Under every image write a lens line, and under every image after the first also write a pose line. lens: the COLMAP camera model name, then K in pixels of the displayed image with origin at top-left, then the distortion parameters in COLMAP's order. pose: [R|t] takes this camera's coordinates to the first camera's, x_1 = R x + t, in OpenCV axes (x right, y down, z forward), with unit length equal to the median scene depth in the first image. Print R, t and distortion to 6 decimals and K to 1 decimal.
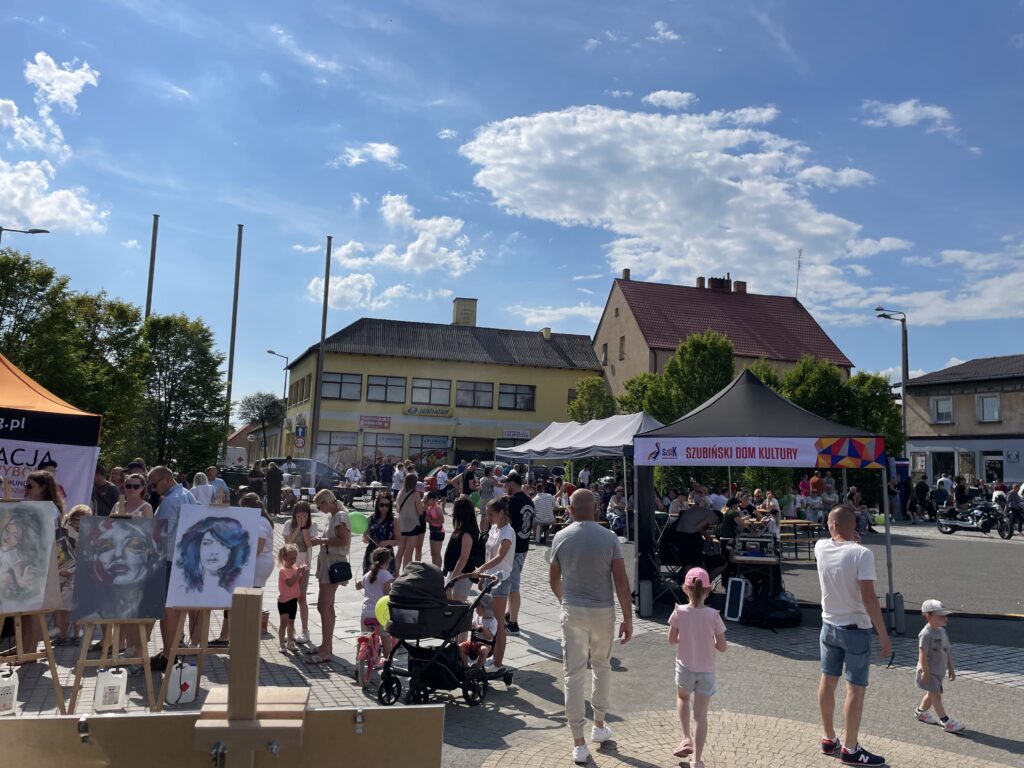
lens RADIAL K [[755.6, 0, 515.4], [0, 755.6, 379.0], [0, 0, 1]] dist [0.055909, -0.071902]
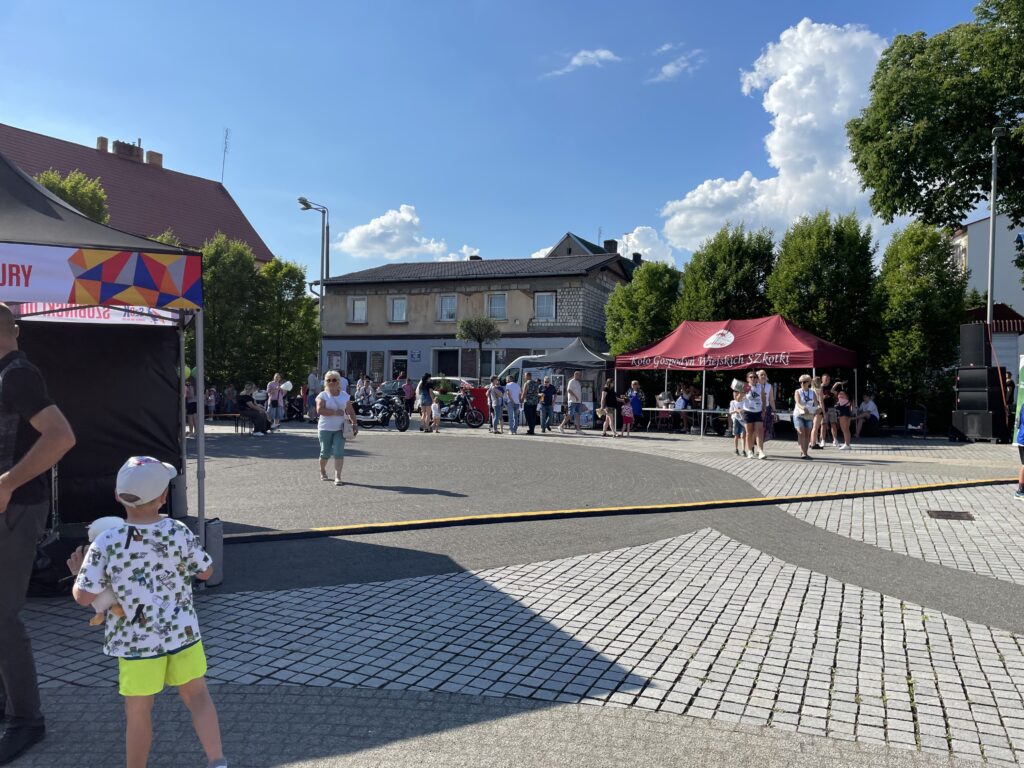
lens RADIAL K [[755.6, 0, 510.9], [0, 755.6, 390.3], [0, 0, 1]] dist [0.055909, -0.071902]
pose [[0.769022, -0.022522, 0.638826, 0.079748], [-0.060631, 0.992303, 0.107972, 0.027525], [-0.636340, -0.121766, 0.761738, 0.107782]]
